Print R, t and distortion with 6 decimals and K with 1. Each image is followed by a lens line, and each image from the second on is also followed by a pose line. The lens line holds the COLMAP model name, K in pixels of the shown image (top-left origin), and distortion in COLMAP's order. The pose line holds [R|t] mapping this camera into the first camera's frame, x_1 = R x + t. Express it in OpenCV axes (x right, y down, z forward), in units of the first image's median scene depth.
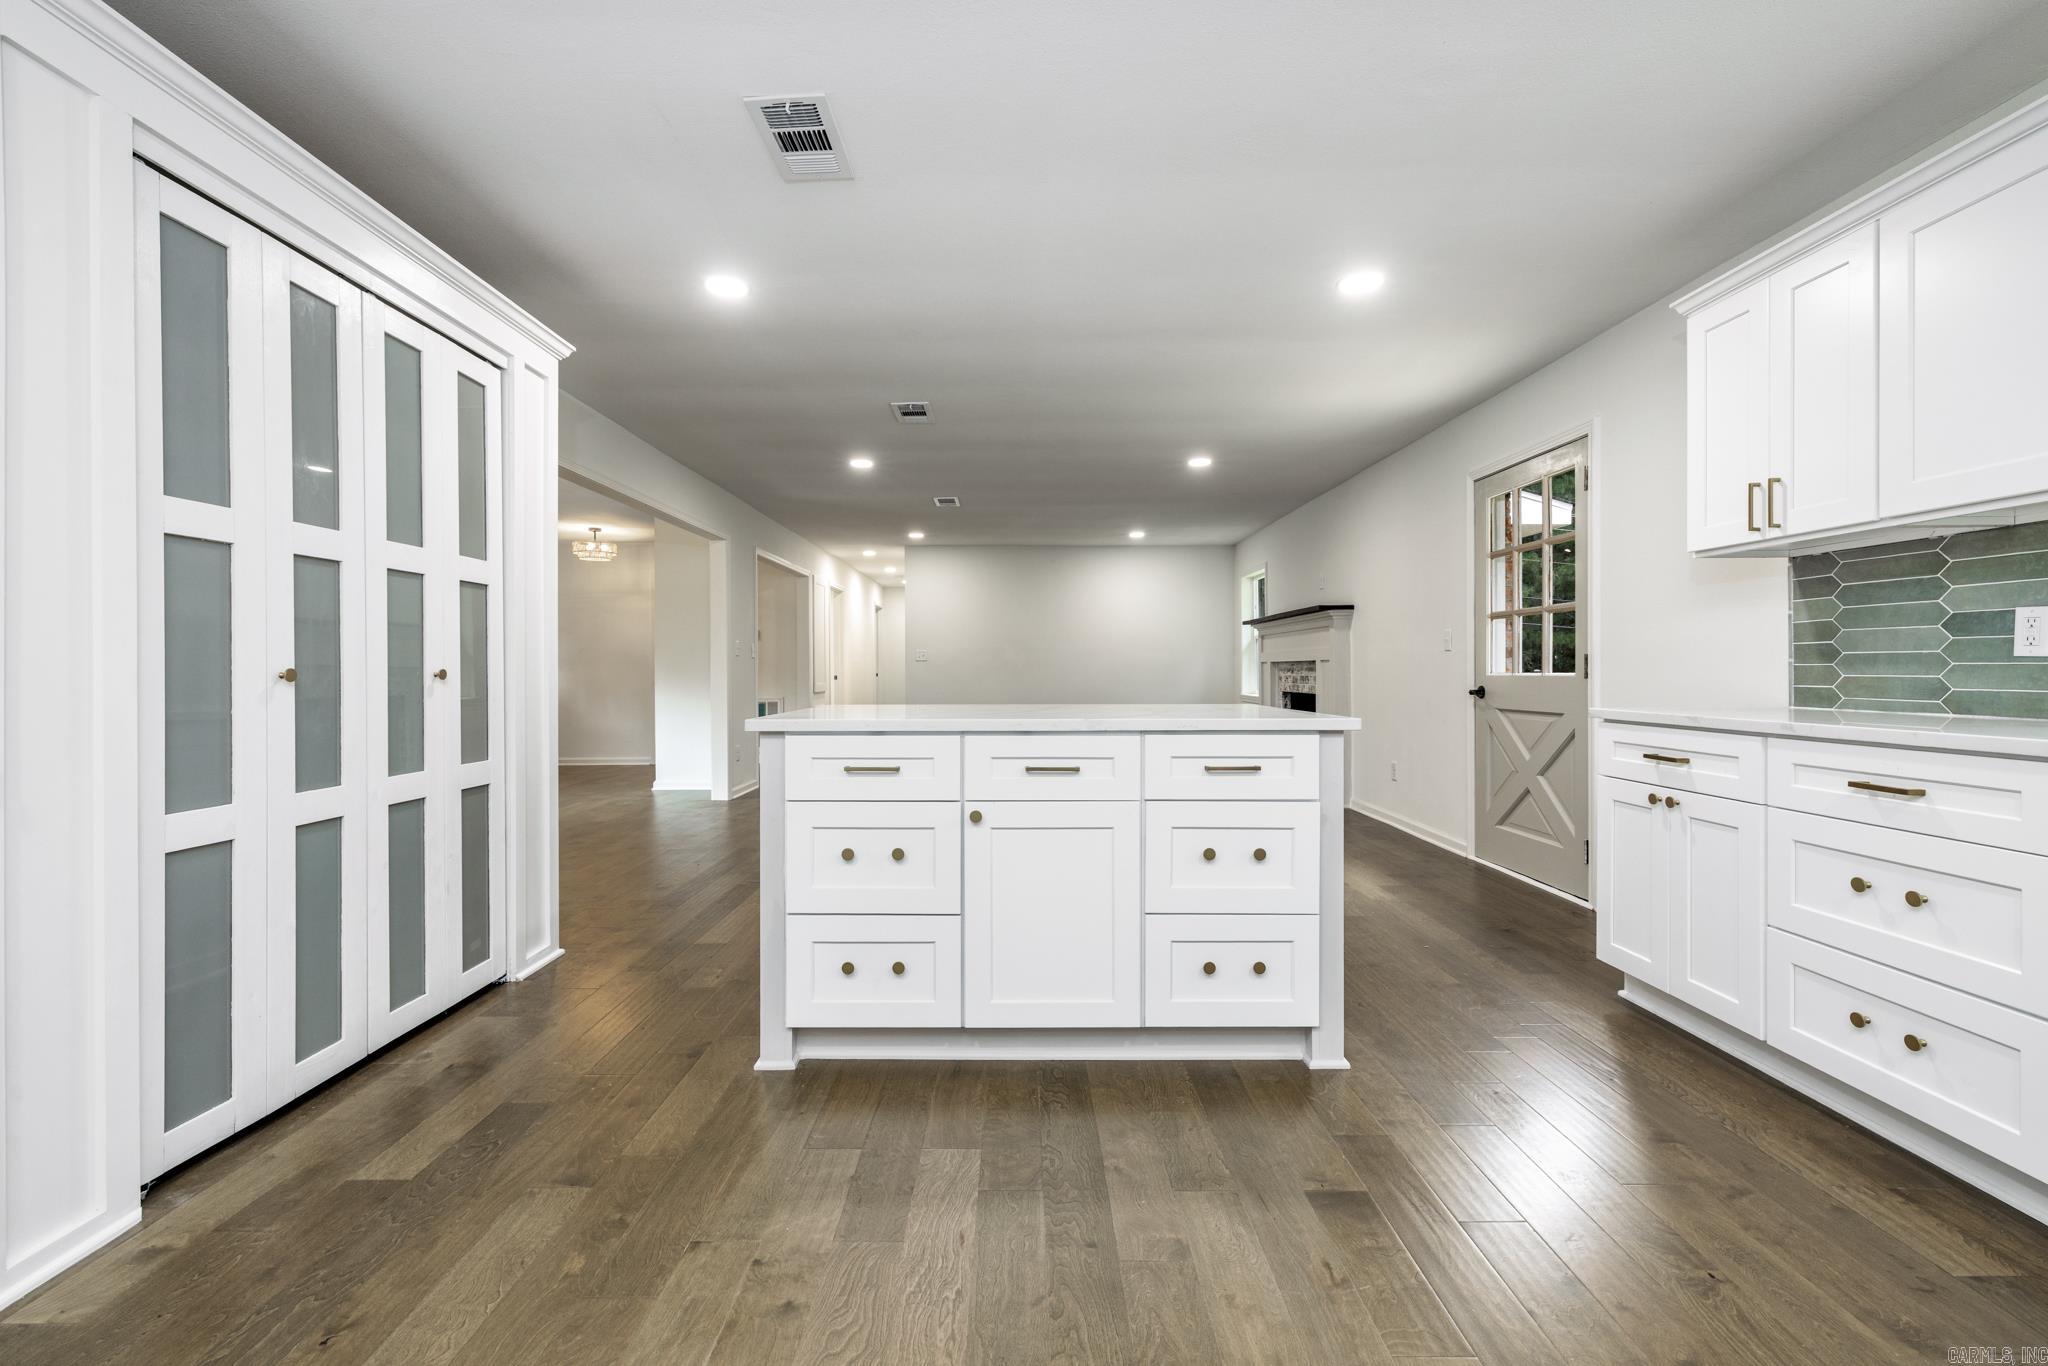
lens RADIAL K [[870.6, 0, 1024.0], [0, 870.6, 683.0], [0, 0, 1]] dist [0.003690, 0.000244]
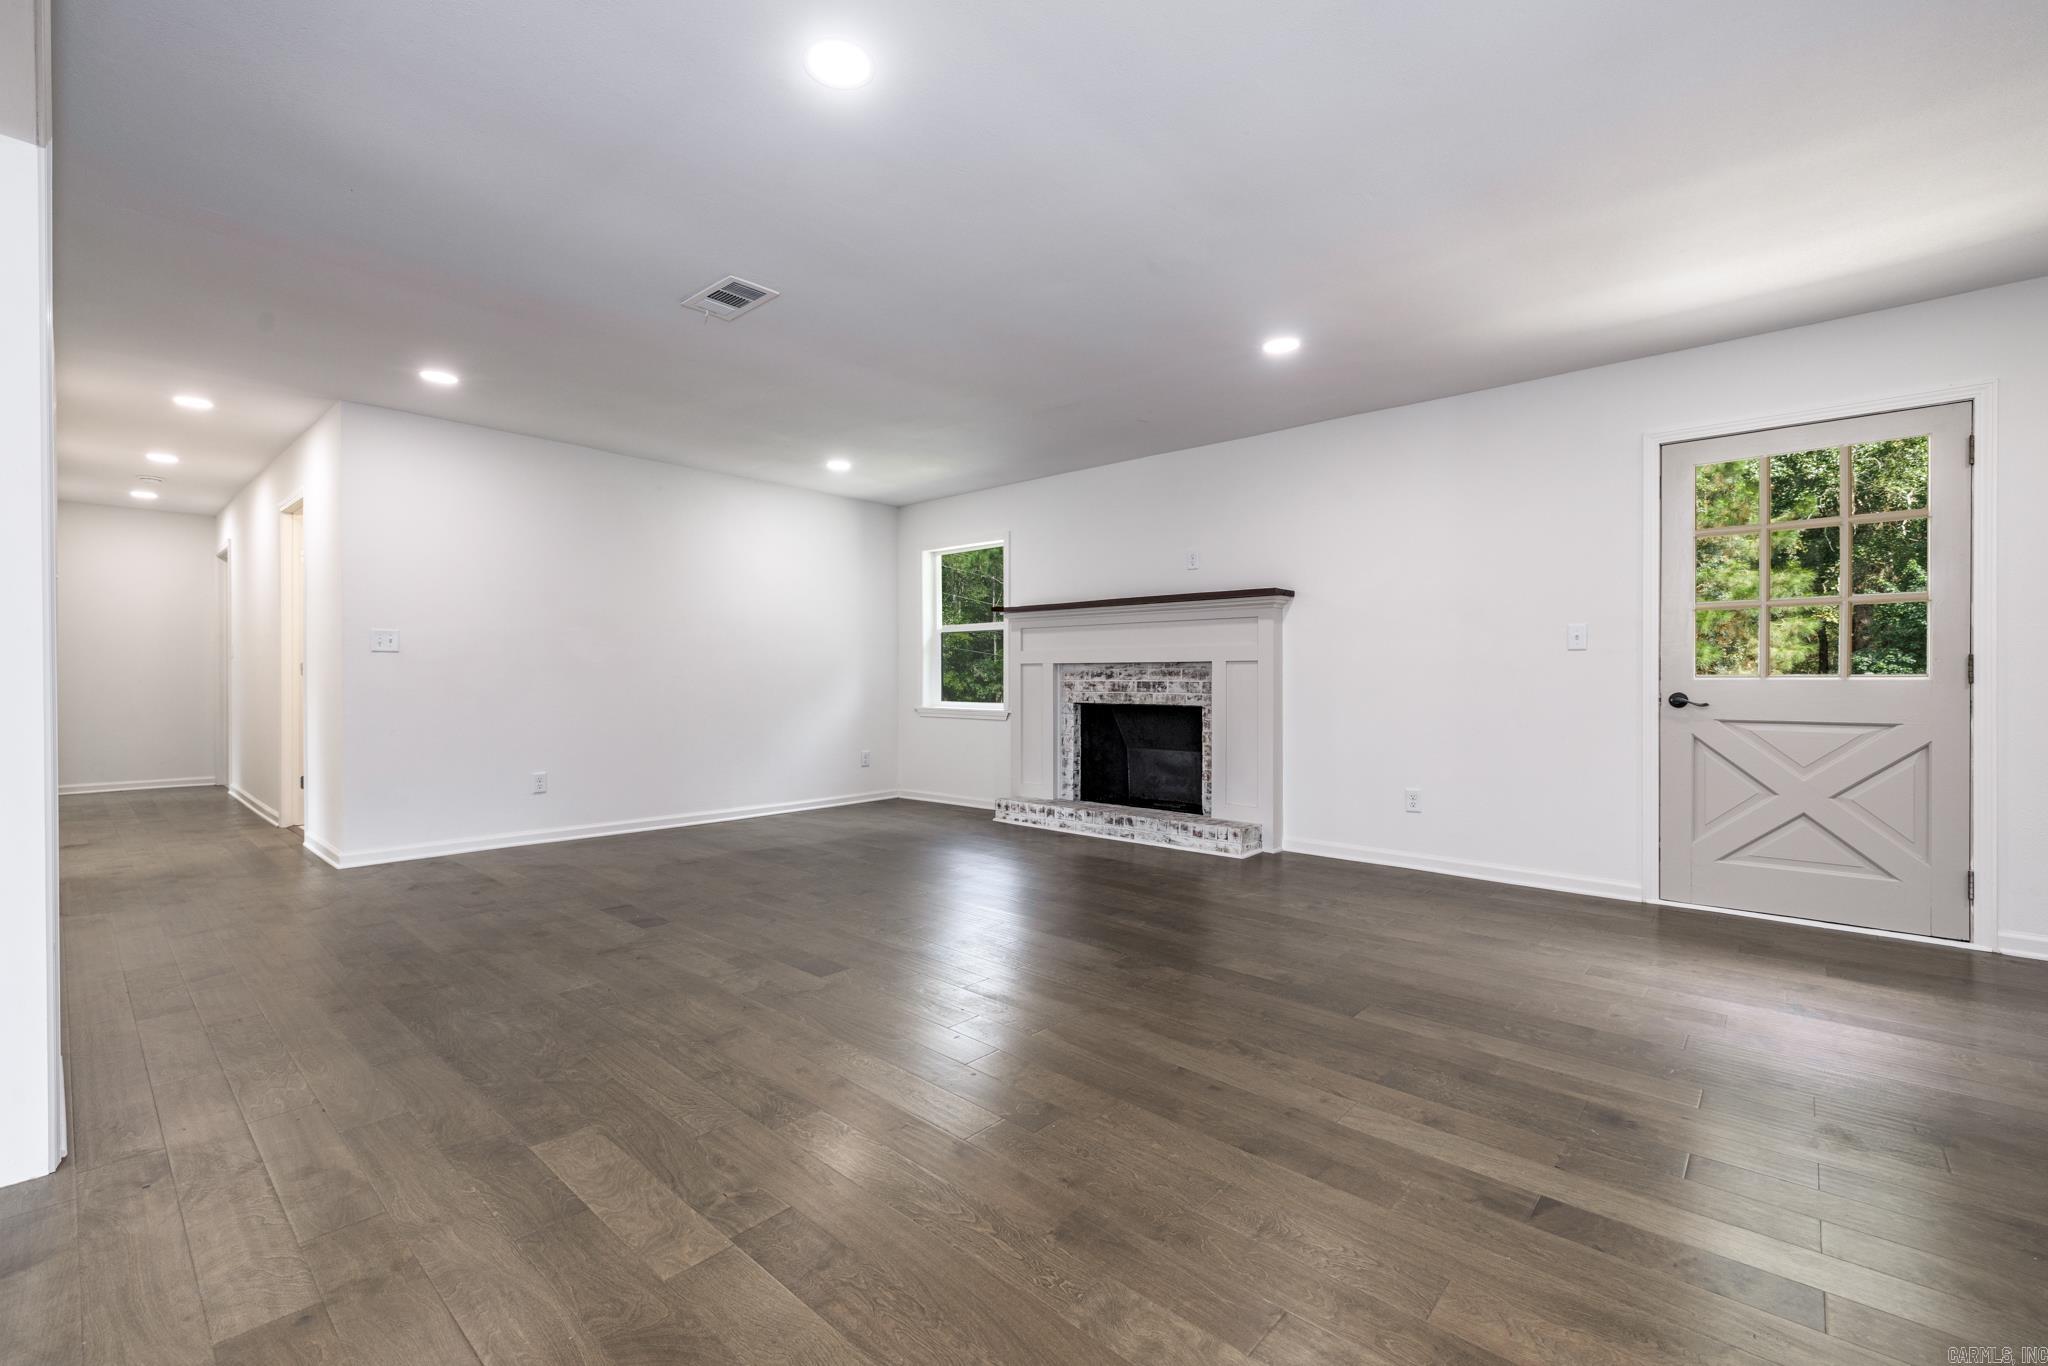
lens RADIAL K [[870.6, 0, 1024.0], [0, 870.6, 683.0], [0, 0, 1]] dist [0.003690, 0.000244]
pose [[0.673367, 0.004214, 0.739297, -0.397732], [0.003193, 0.999958, -0.008608, -0.000767], [-0.739302, 0.008157, 0.673325, 0.710634]]
